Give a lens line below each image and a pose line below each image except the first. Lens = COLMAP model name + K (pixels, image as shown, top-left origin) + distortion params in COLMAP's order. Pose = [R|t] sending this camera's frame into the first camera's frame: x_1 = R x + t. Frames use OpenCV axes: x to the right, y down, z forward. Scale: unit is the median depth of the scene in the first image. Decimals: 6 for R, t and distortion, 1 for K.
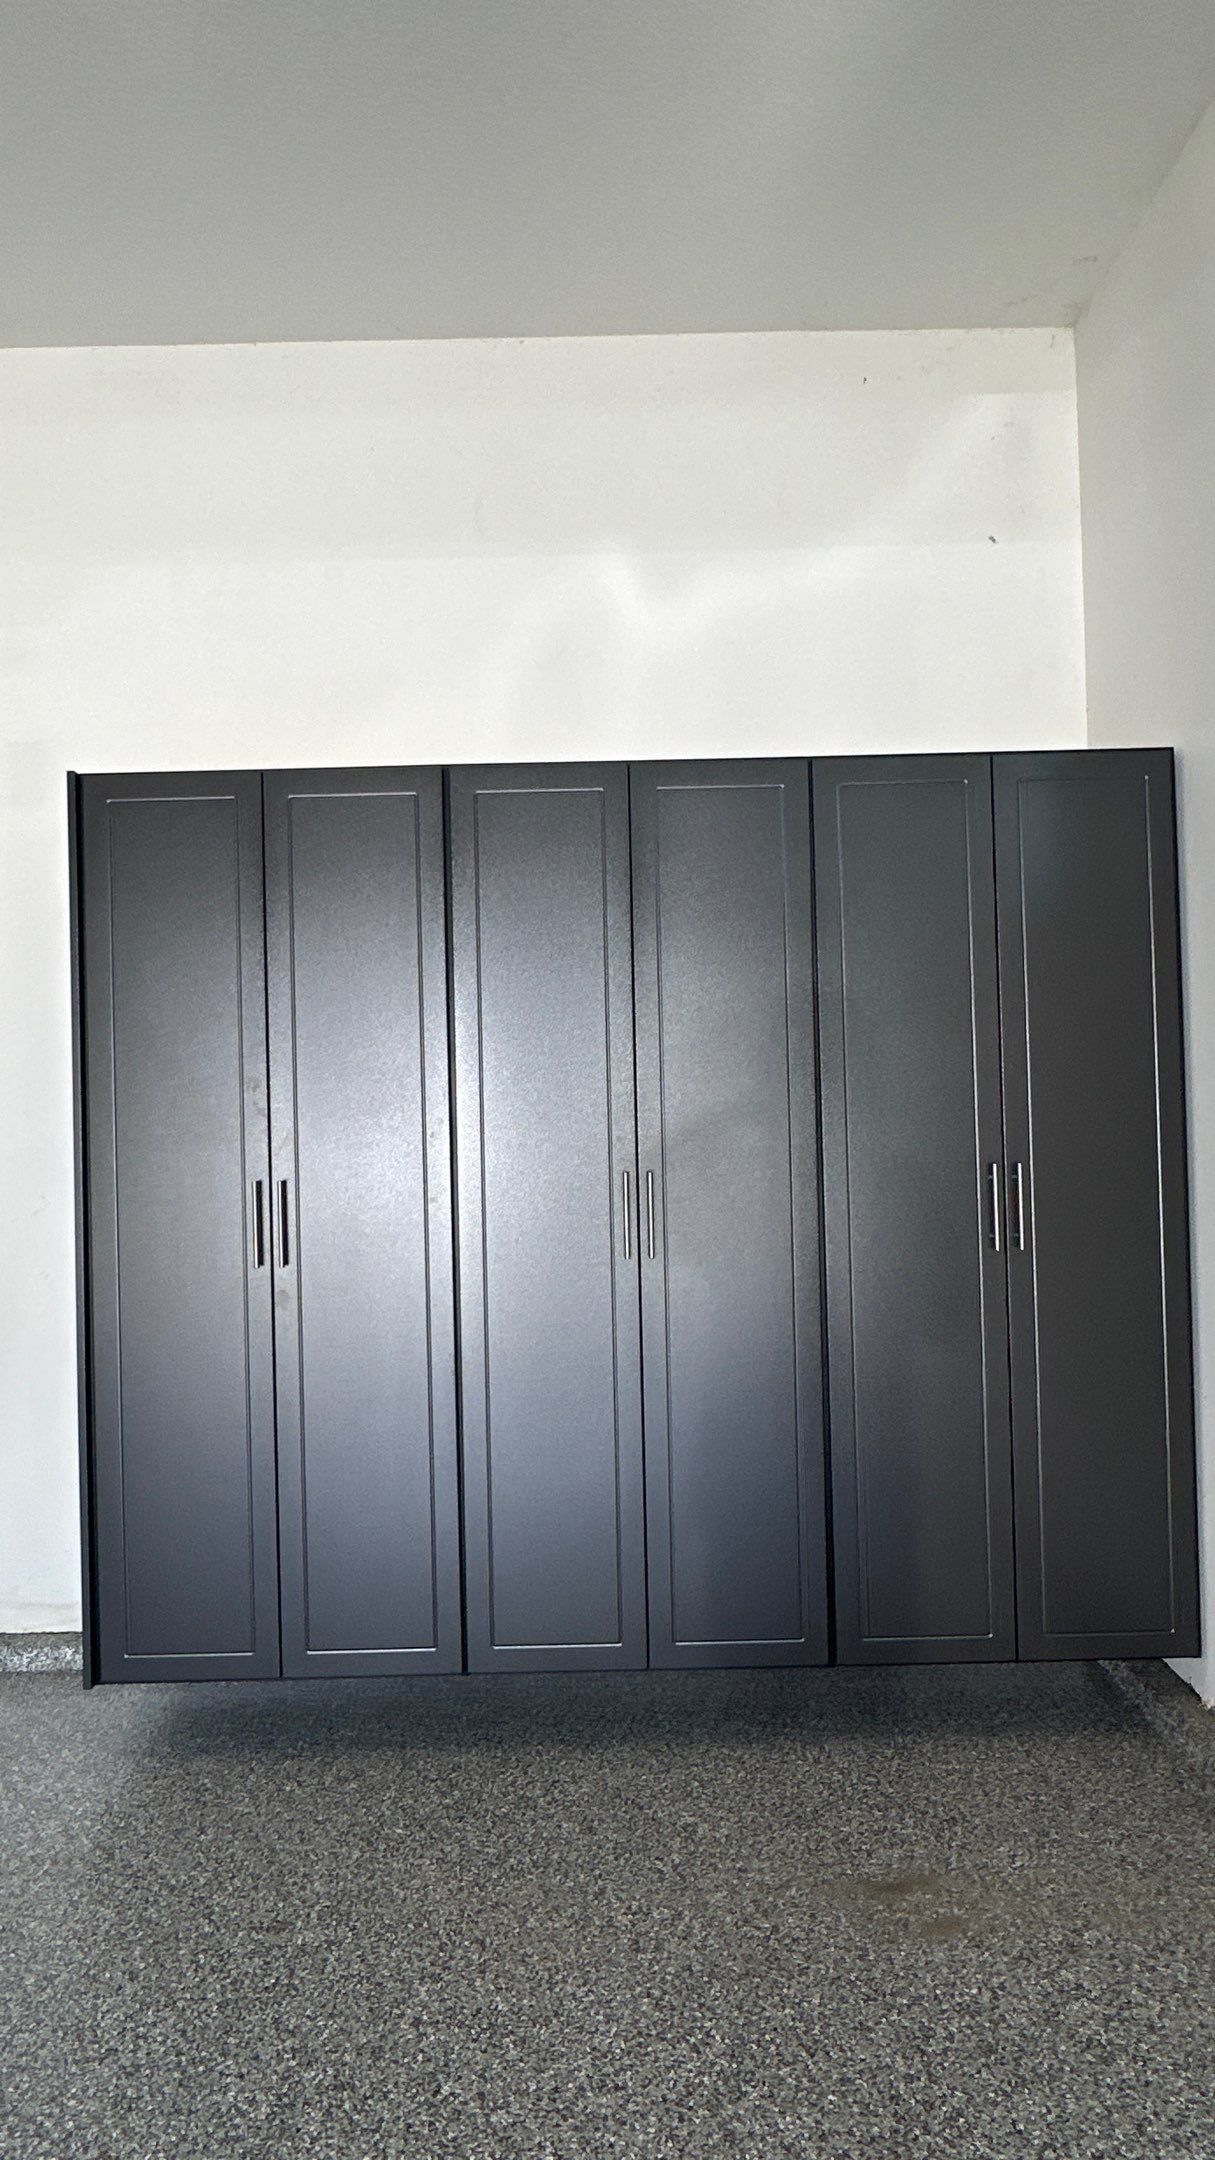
lens RADIAL K [[1404.9, 0, 608.4], [0, 1404.9, 1089.5], [0, 0, 1]] dist [-0.004293, 0.001253]
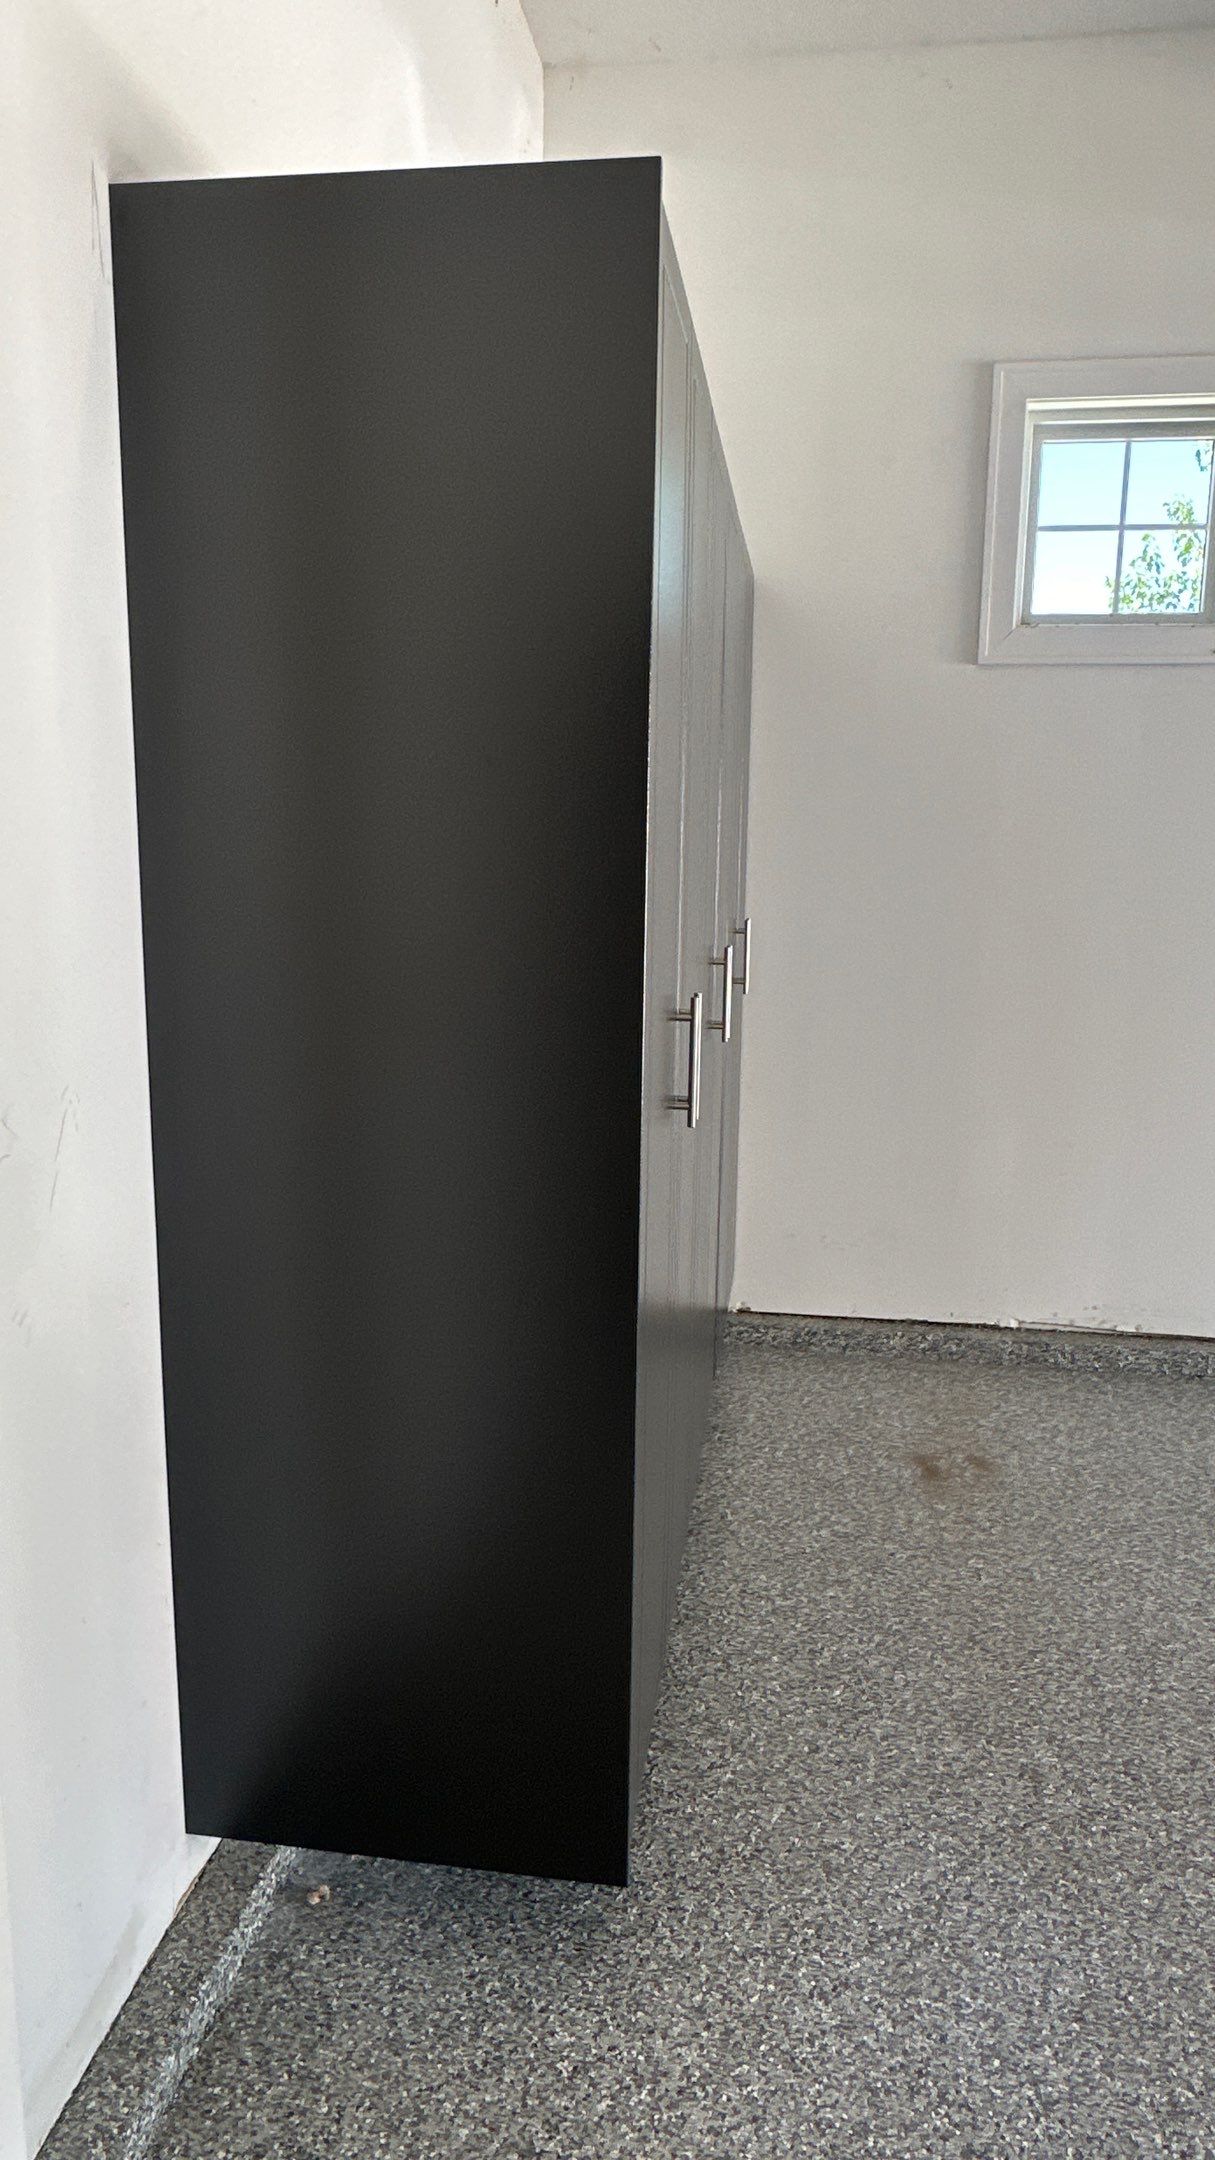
lens RADIAL K [[1404.9, 0, 611.0], [0, 1404.9, 1081.6], [0, 0, 1]] dist [-0.004293, 0.001253]
pose [[0.143466, -0.156796, 0.977155, -0.924178], [-0.029326, 0.986262, 0.162563, -0.000616], [-0.989221, -0.051978, 0.136897, 0.972444]]
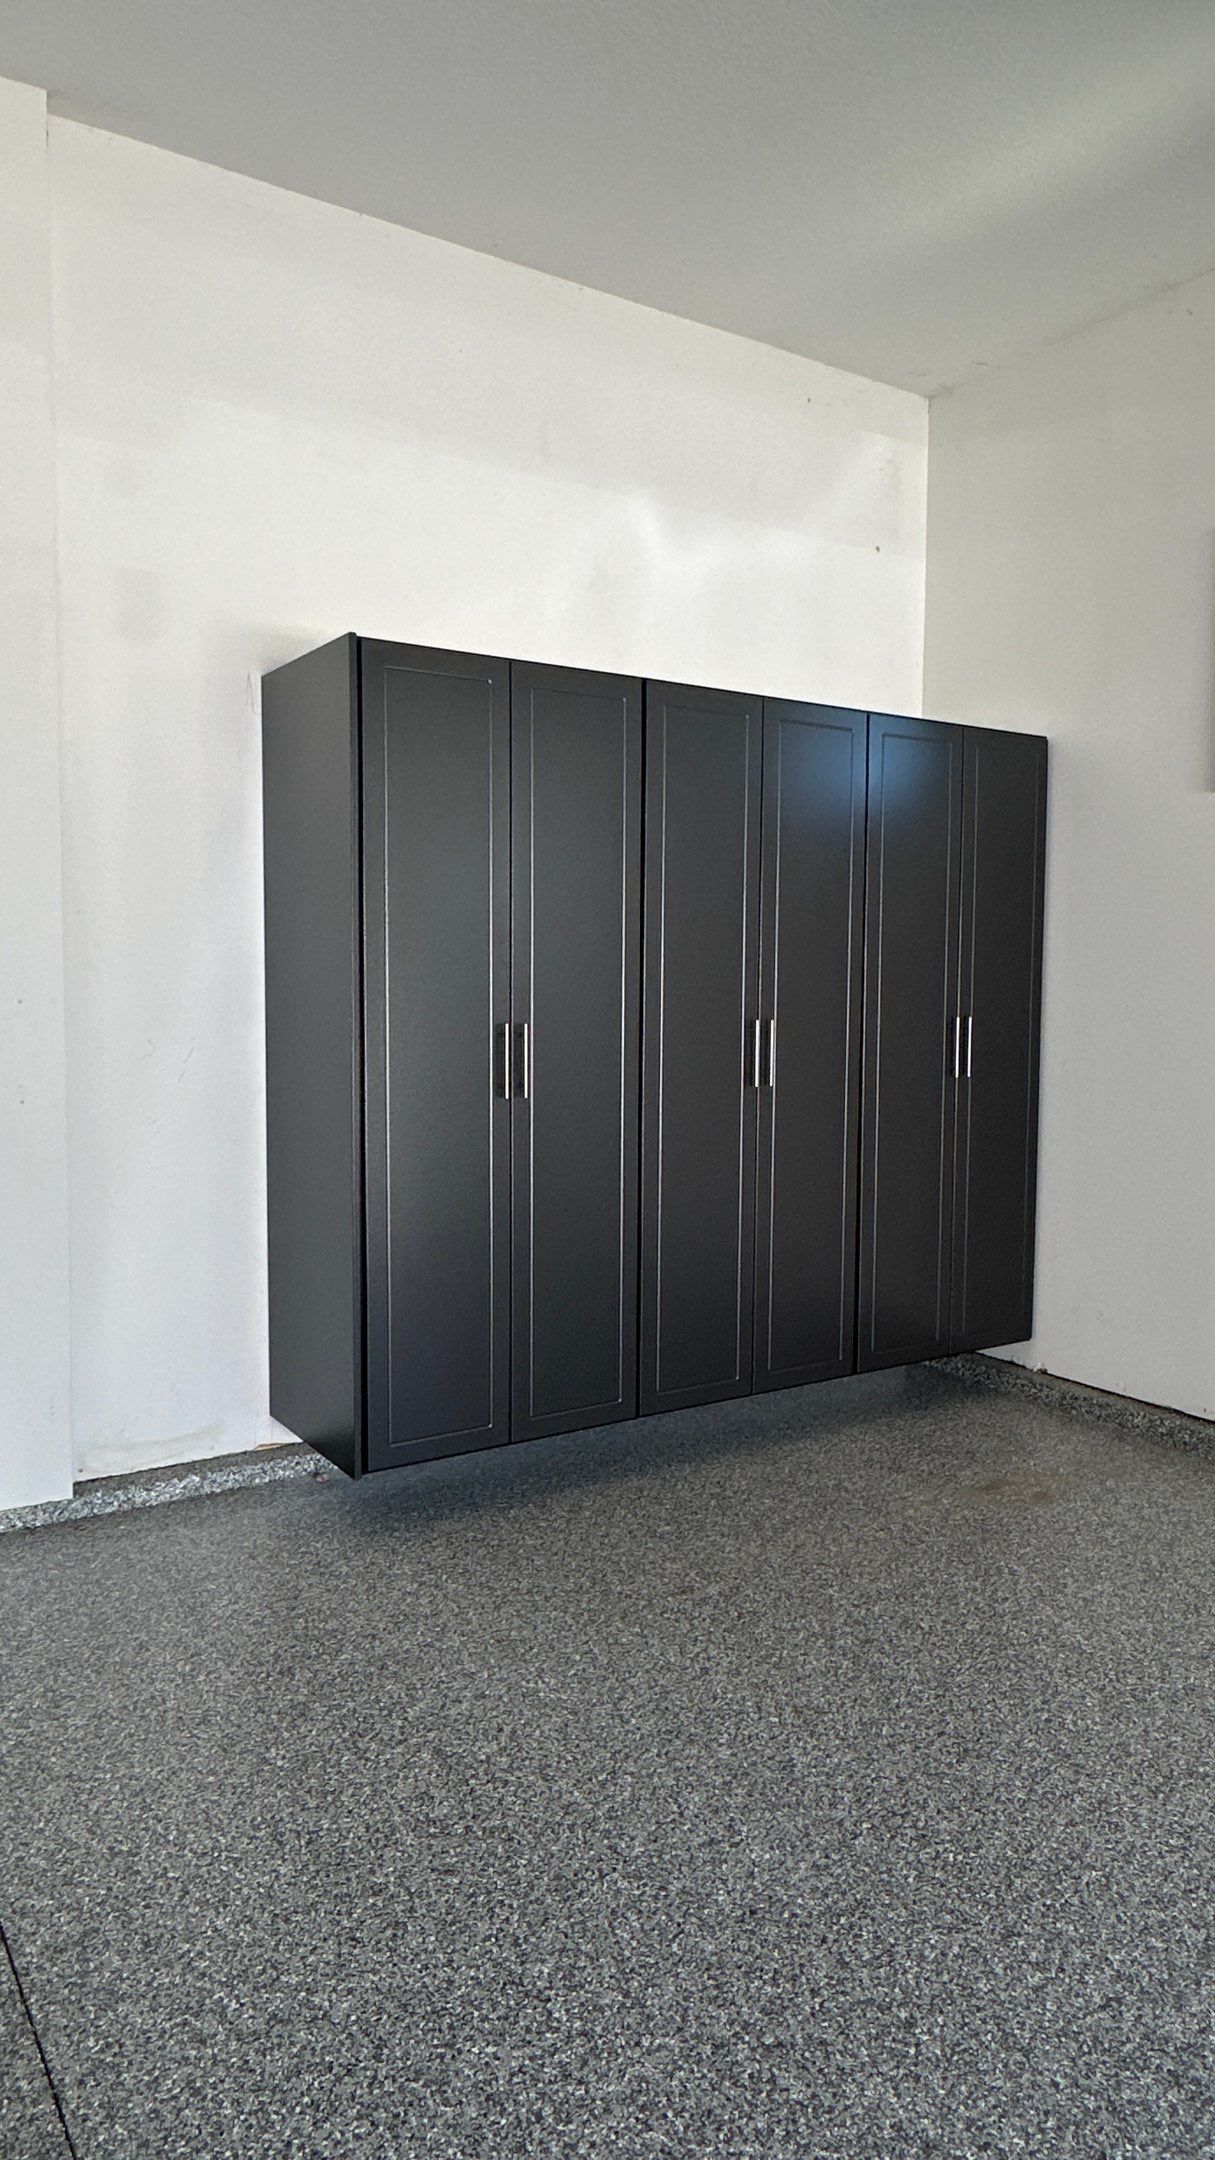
lens RADIAL K [[1404.9, 0, 612.2], [0, 1404.9, 1087.2], [0, 0, 1]] dist [-0.004293, 0.001253]
pose [[0.837441, -0.014253, 0.546341, -0.830848], [-0.032697, 0.996563, 0.076116, 0.027261], [-0.545548, -0.081606, 0.834097, -0.012825]]
